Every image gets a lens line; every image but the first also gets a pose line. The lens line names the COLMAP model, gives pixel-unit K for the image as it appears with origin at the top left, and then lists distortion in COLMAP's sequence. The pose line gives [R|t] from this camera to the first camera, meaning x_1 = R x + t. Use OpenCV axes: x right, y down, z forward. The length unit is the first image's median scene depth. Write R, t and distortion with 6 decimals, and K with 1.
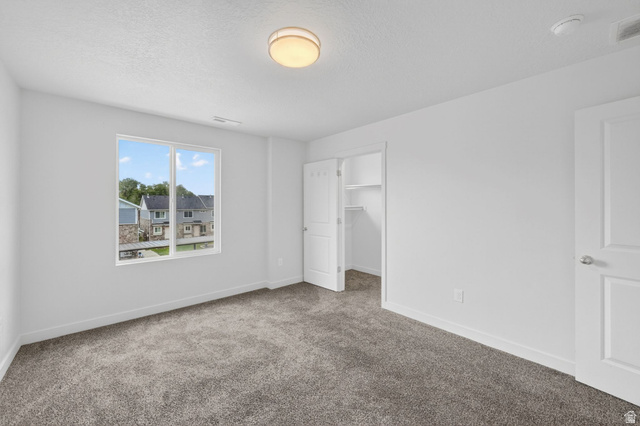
lens RADIAL K [[253.8, 0, 315.9], [0, 253.8, 206.9], [0, 0, 1]] dist [-0.002723, -0.000106]
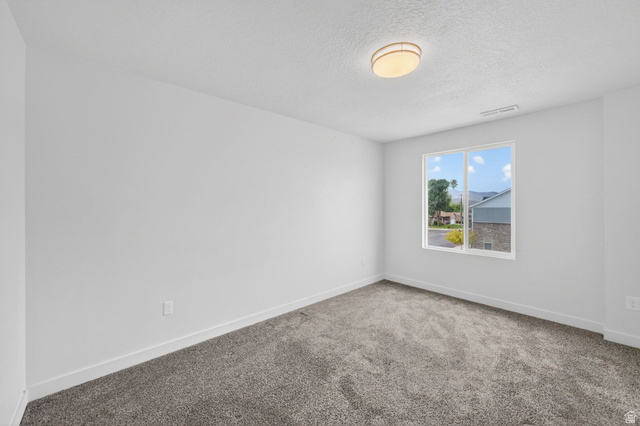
lens RADIAL K [[253.8, 0, 315.9], [0, 253.8, 206.9], [0, 0, 1]] dist [-0.002723, -0.000106]
pose [[0.003377, 0.006371, -0.999974, 0.628397], [-0.003233, 0.999975, 0.006360, -0.001814], [0.999989, 0.003211, 0.003397, 0.411819]]
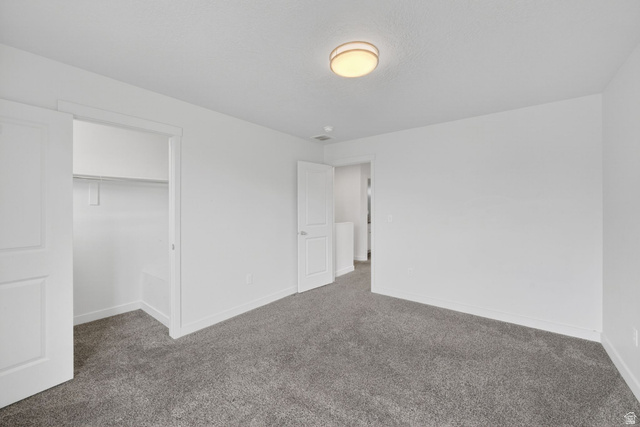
lens RADIAL K [[253.8, 0, 315.9], [0, 253.8, 207.4], [0, 0, 1]] dist [-0.002723, -0.000106]
pose [[-0.197694, -0.001222, 0.980263, -0.691228], [0.000866, 0.999999, 0.001422, -0.004345], [-0.980263, 0.001130, -0.197693, 0.868991]]
